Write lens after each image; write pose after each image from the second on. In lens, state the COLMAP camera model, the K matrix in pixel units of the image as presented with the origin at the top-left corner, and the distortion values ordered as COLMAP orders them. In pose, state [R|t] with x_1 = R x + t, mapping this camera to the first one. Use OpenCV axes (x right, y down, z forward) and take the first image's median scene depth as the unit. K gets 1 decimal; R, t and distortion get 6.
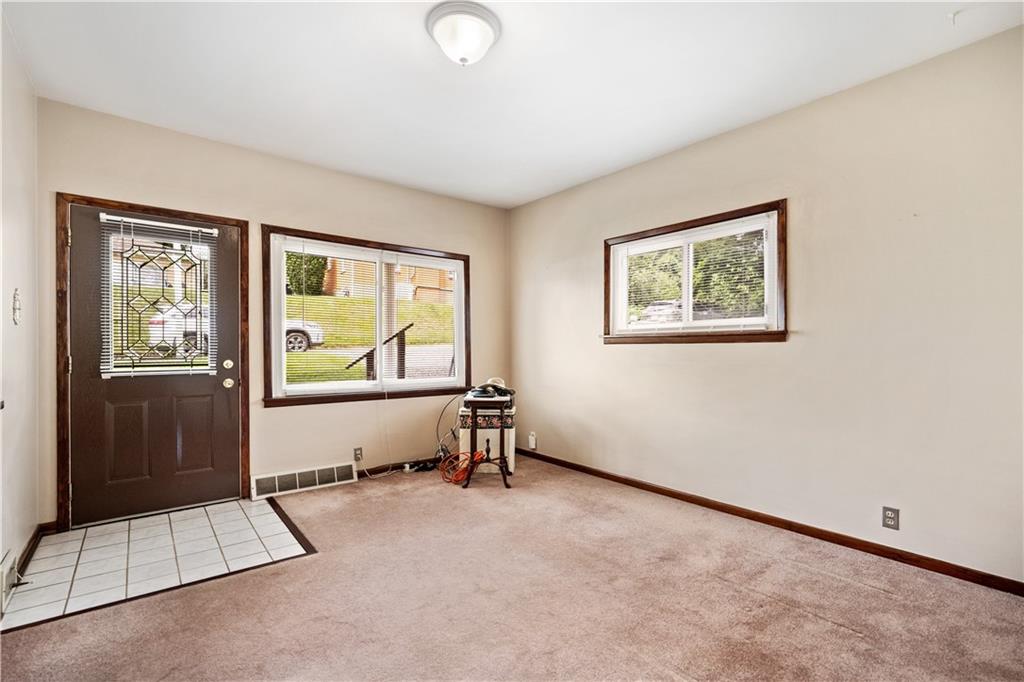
lens RADIAL K [[460.5, 0, 518.1], [0, 460.5, 345.5], [0, 0, 1]] dist [0.002662, 0.002757]
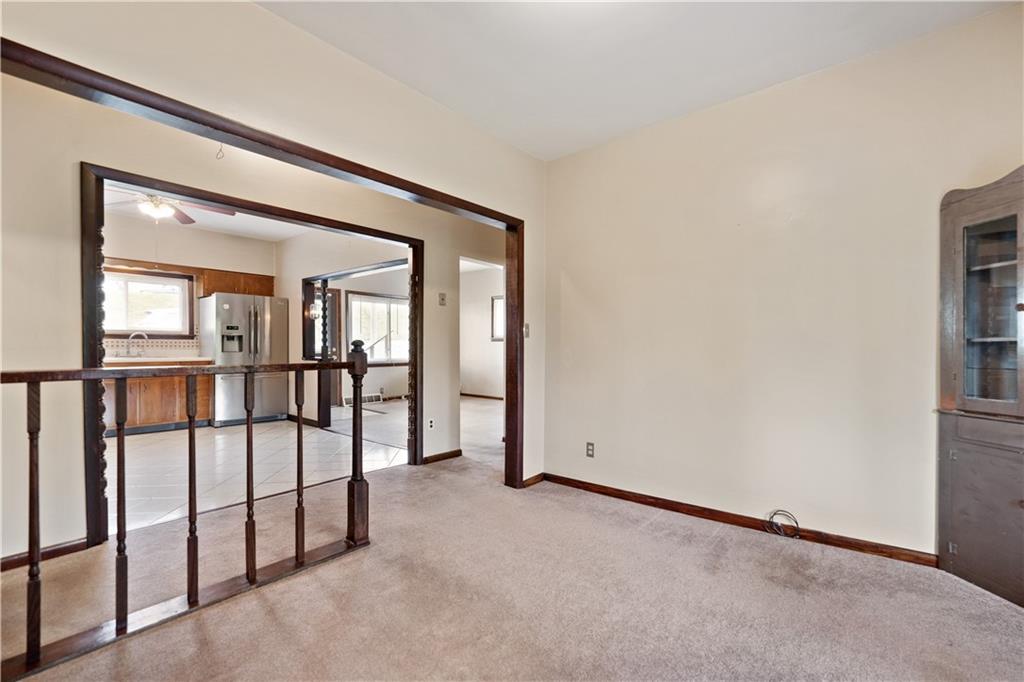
lens RADIAL K [[437.7, 0, 505.5], [0, 437.7, 348.2], [0, 0, 1]] dist [0.002155, -0.000020]
pose [[0.984382, -0.002705, 0.176023, -0.131792], [0.000705, 0.999934, 0.011424, 0.006437], [-0.176043, -0.011121, 0.984320, -1.182443]]
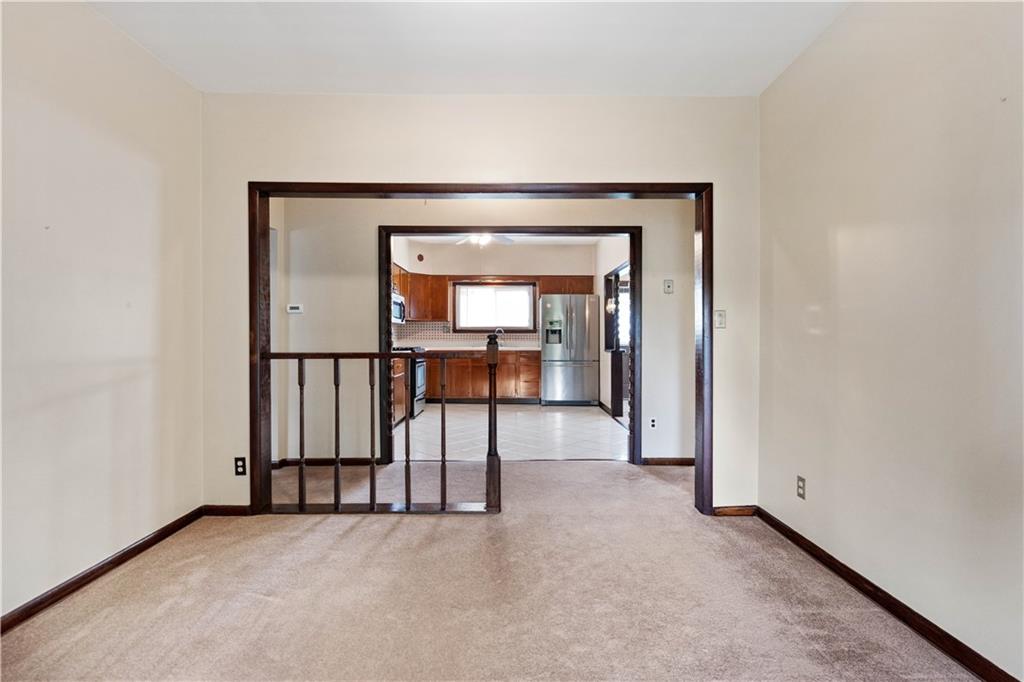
lens RADIAL K [[460.5, 0, 517.2], [0, 460.5, 335.0], [0, 0, 1]] dist [0.002662, 0.002757]
pose [[0.781705, -0.008039, -0.623596, 0.253828], [0.007103, 0.999967, -0.003988, 0.007332], [0.623608, -0.001312, 0.781736, -1.105485]]
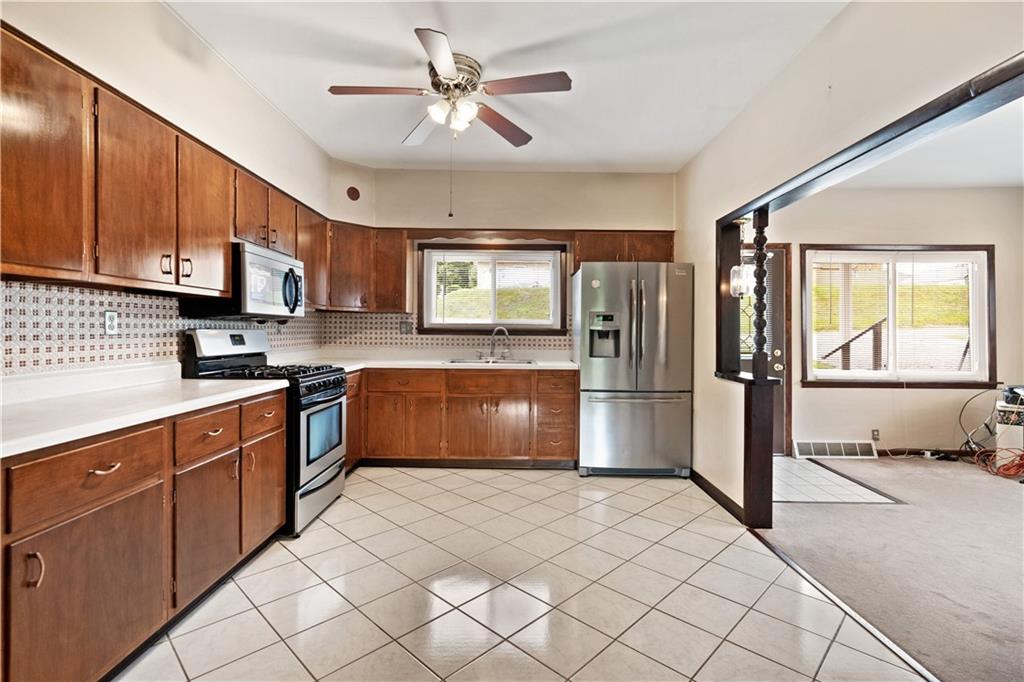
lens RADIAL K [[475.6, 0, 520.4], [0, 475.6, 334.2], [0, 0, 1]] dist [-0.000078, 0.001335]
pose [[0.776689, 0.003323, -0.629875, -0.290248], [-0.000629, 0.999990, 0.004501, -0.016131], [0.629883, -0.003100, 0.776684, -0.454694]]
